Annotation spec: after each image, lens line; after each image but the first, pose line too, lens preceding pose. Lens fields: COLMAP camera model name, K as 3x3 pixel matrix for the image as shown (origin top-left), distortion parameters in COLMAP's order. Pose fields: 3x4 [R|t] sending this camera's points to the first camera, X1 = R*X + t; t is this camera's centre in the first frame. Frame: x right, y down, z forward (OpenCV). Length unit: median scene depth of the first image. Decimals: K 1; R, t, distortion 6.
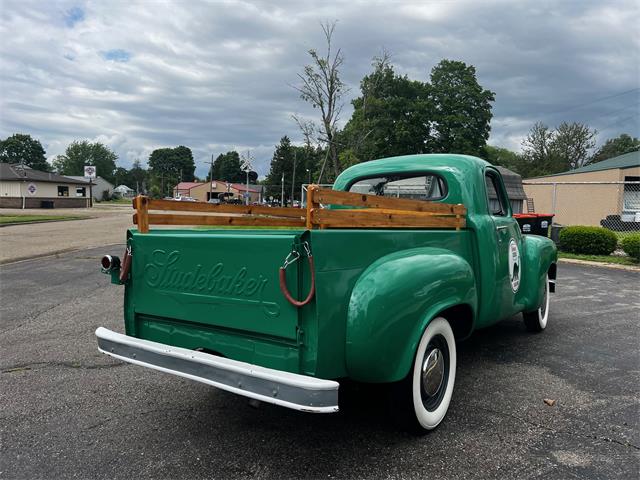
lens RADIAL K [[481.1, 0, 320.0], [0, 481.1, 240.0], [0, 0, 1]] dist [0.080357, -0.089795]
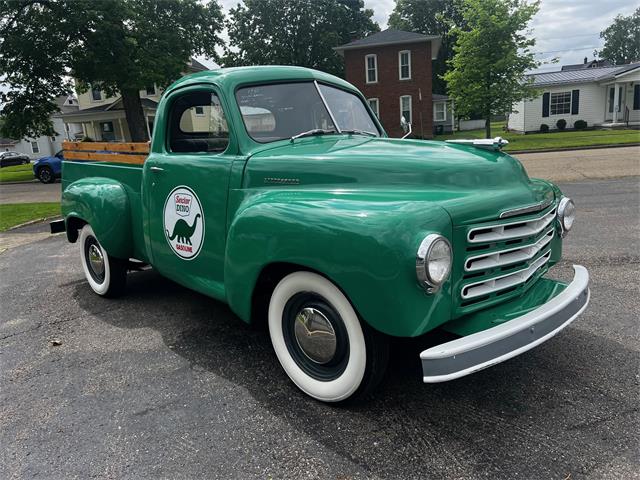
lens RADIAL K [[481.1, 0, 320.0], [0, 481.1, 240.0], [0, 0, 1]] dist [0.080357, -0.089795]
pose [[-0.173632, 0.210815, -0.961982, 0.108879], [-0.004372, 0.976645, 0.214817, -0.008186], [0.984801, 0.041505, -0.168655, 0.135130]]
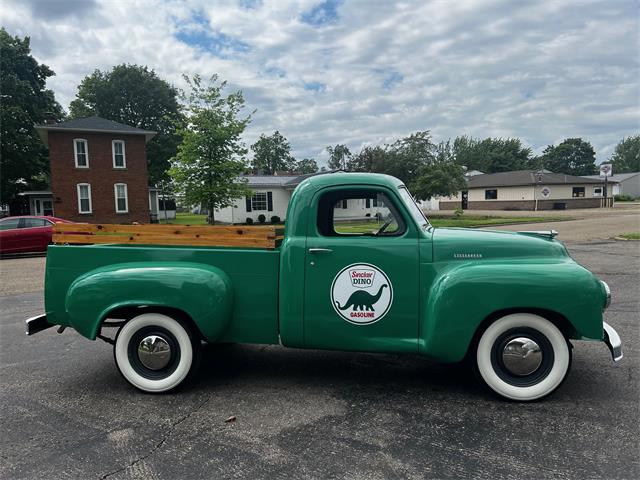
lens RADIAL K [[481.1, 0, 320.0], [0, 481.1, 240.0], [0, 0, 1]] dist [0.080357, -0.089795]
pose [[0.472270, 0.035024, -0.880758, 0.115264], [-0.032066, 0.999232, 0.022541, -0.006390], [0.880870, 0.017597, 0.473031, 0.052757]]
